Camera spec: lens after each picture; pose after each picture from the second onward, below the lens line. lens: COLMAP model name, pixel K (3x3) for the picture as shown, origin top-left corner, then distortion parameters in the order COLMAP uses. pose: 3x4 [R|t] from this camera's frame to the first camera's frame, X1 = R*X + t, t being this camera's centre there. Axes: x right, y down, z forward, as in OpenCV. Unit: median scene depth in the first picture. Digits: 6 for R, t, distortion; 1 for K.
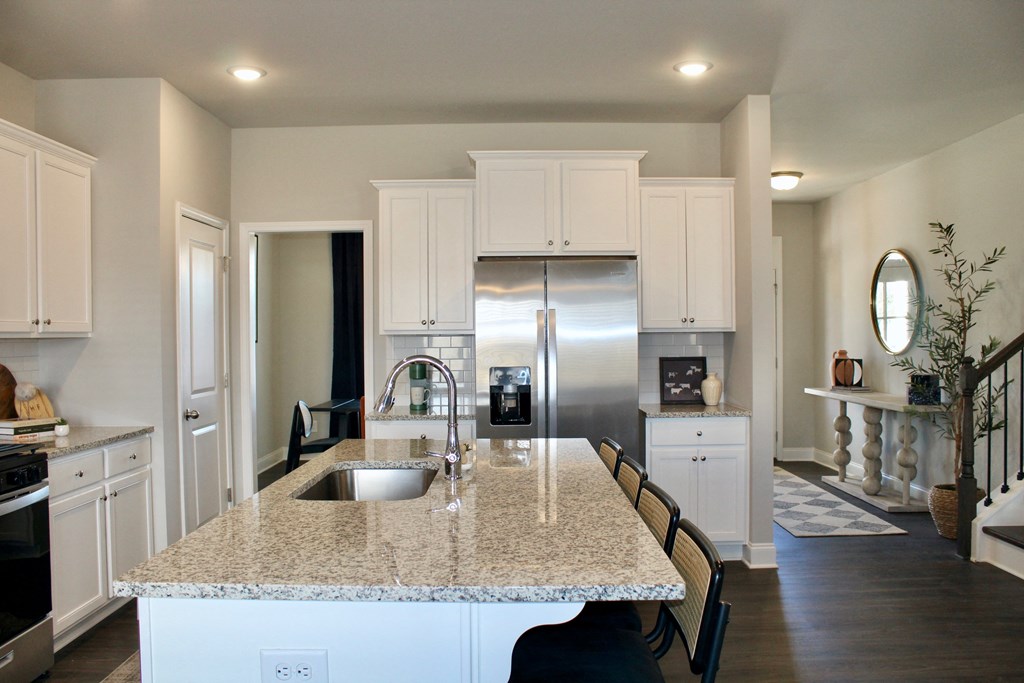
lens RADIAL K [[830.9, 0, 512.0], [0, 830.9, 341.5], [0, 0, 1]] dist [-0.072531, 0.016339]
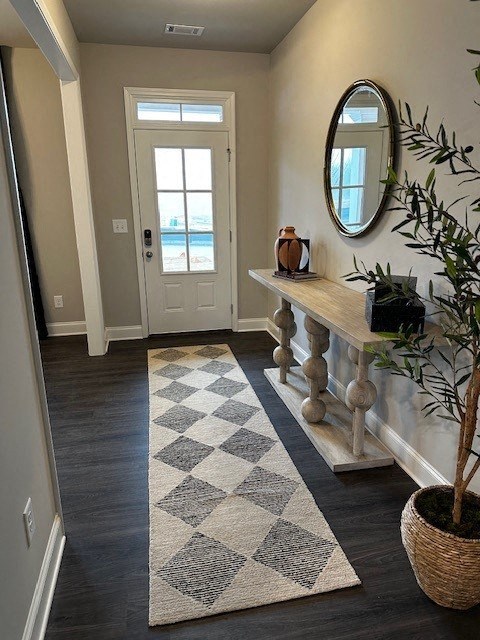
lens RADIAL K [[447.6, 0, 240.0], [0, 447.6, 320.0], [0, 0, 1]] dist [0.000766, 0.000334]
pose [[0.976438, -0.050263, 0.209863, 0.260607], [-0.003754, 0.968393, 0.249402, -0.011548], [-0.215766, -0.244313, 0.945387, 0.574391]]
